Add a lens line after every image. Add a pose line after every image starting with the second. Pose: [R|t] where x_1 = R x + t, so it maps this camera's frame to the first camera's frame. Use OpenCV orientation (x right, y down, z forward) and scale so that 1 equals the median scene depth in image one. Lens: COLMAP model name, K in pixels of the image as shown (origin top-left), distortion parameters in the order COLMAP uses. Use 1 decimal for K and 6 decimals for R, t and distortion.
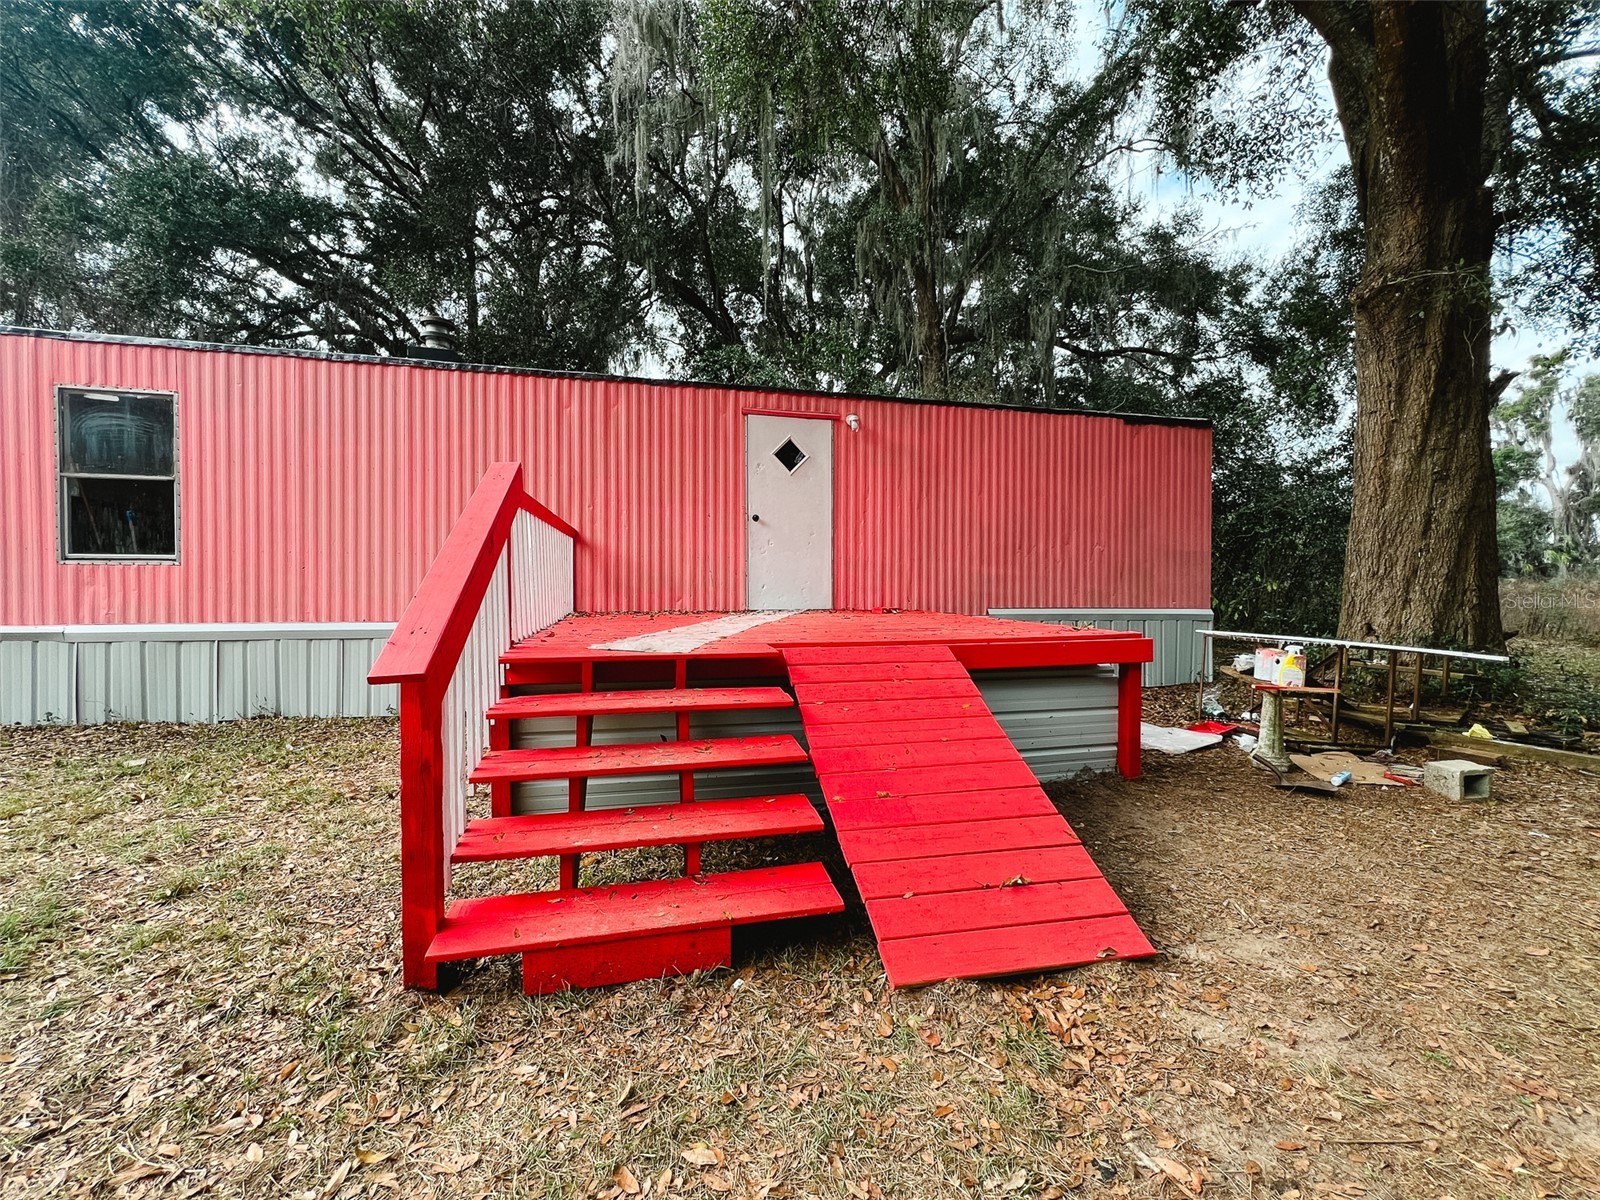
lens RADIAL K [[642.6, 0, 800.0], [0, 642.6, 600.0], [0, 0, 1]] dist [-0.000273, -0.000019]
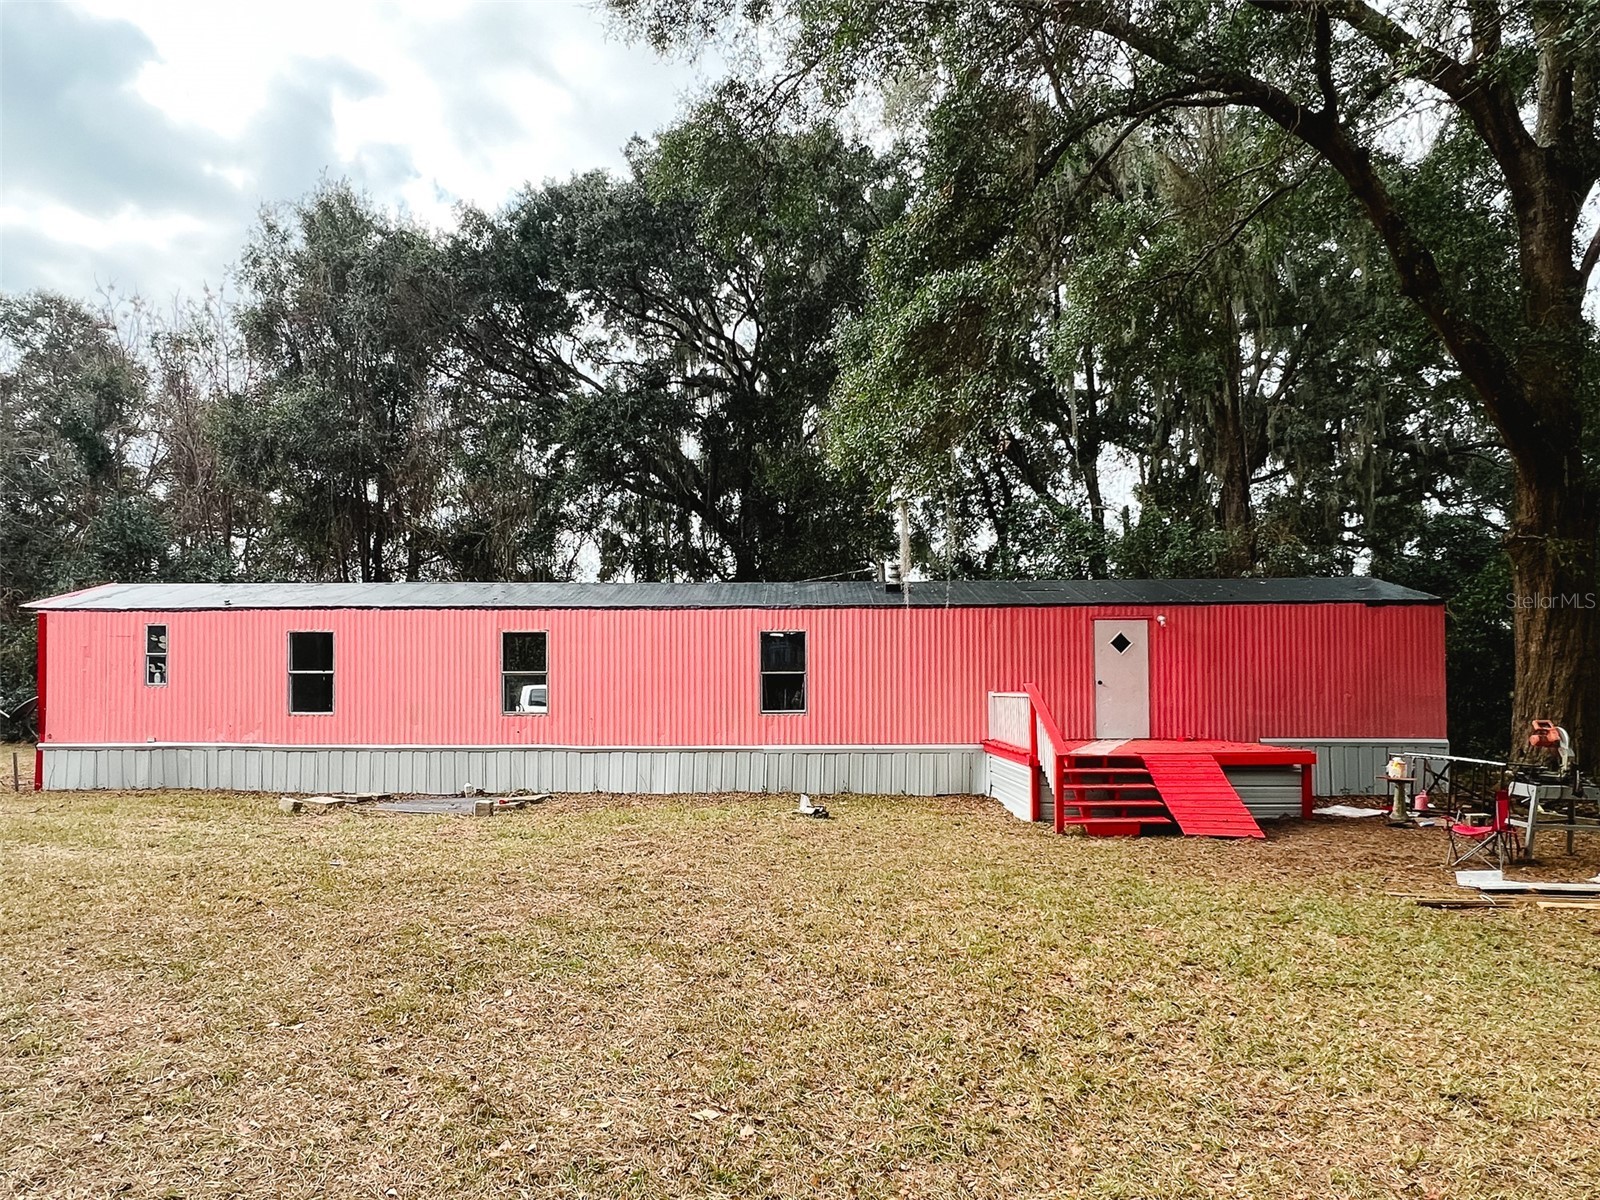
lens RADIAL K [[959.6, 0, 800.4], [0, 959.6, 693.1], [0, 0, 1]] dist [0.001632, 0.000656]
pose [[0.967217, -0.009832, -0.253762, -0.204865], [0.002474, 0.999568, -0.029298, -0.034905], [0.253940, 0.027710, 0.966823, -1.705822]]
